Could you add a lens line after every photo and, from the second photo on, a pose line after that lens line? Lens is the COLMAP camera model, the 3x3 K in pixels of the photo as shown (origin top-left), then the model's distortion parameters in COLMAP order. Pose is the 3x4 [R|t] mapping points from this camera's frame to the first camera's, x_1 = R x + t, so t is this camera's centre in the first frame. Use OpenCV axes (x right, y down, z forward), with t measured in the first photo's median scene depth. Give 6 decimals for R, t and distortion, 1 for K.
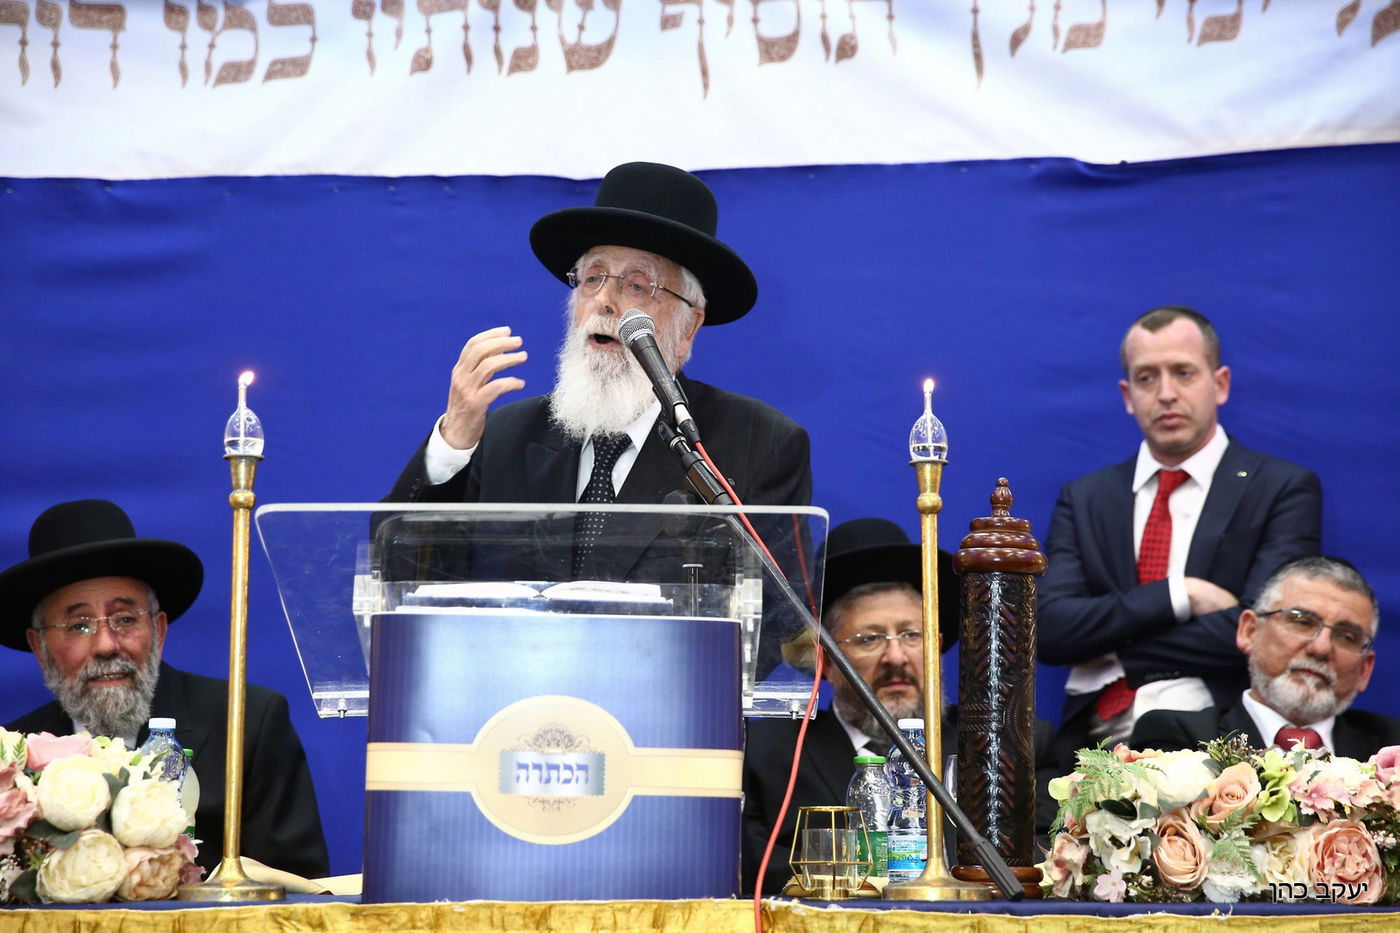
lens RADIAL K [[2669.6, 0, 700.1], [0, 2669.6, 468.1], [0, 0, 1]] dist [0.244437, 0.000000]
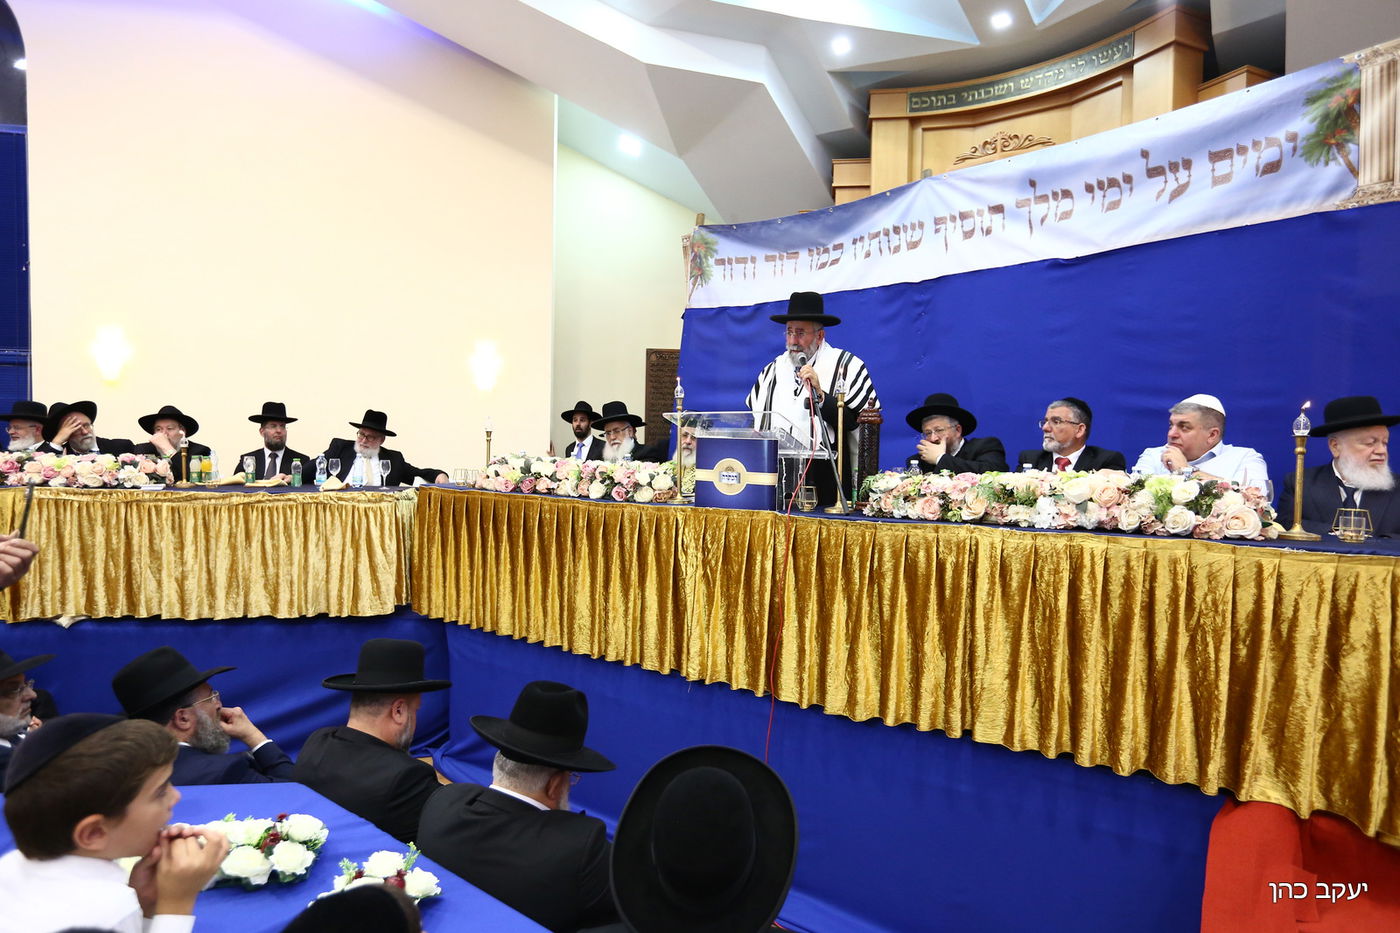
lens RADIAL K [[802.4, 0, 715.8], [0, 802.4, 440.3], [0, 0, 1]] dist [-0.001804, 0.019304]
pose [[0.781567, 0.001821, -0.623819, 0.637782], [0.082318, 0.990950, 0.106027, -0.064826], [0.618367, -0.134219, 0.774344, 0.071937]]
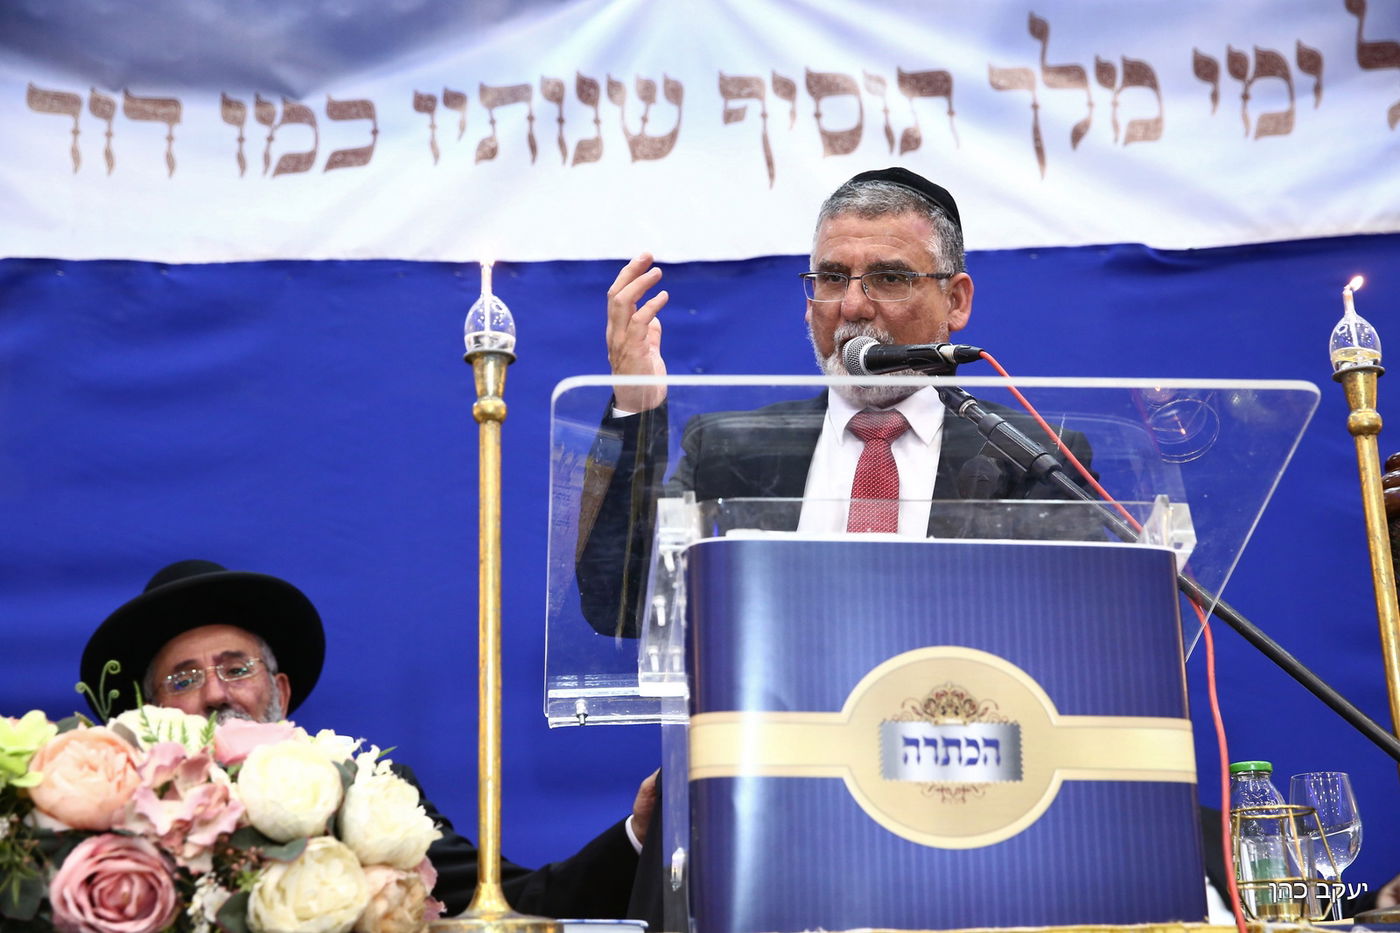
lens RADIAL K [[2070.5, 0, 685.1], [0, 2070.5, 480.1], [0, 0, 1]] dist [0.090995, 0.000000]
pose [[0.995205, -0.005551, 0.097654, -0.173026], [0.017646, 0.992196, -0.123436, 0.104030], [-0.096206, 0.124567, 0.987536, 0.421062]]
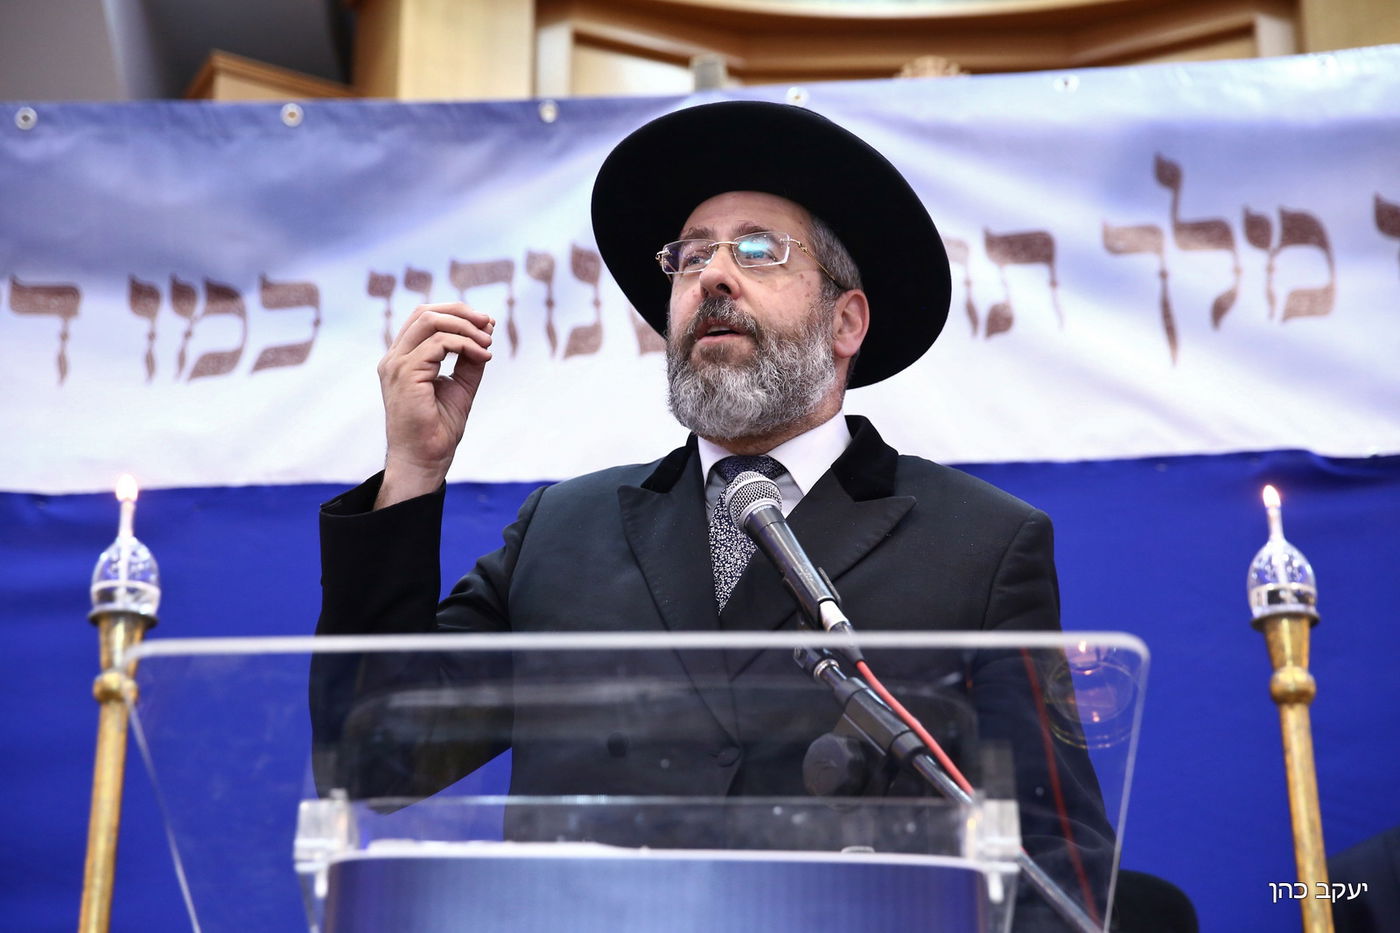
lens RADIAL K [[2669.6, 0, 694.8], [0, 2669.6, 421.4], [0, 0, 1]] dist [0.244437, 0.000000]
pose [[0.999824, -0.008145, -0.016880, -0.033520], [0.003757, 0.969462, -0.245212, 0.100881], [0.018362, 0.245106, 0.969322, 0.414809]]
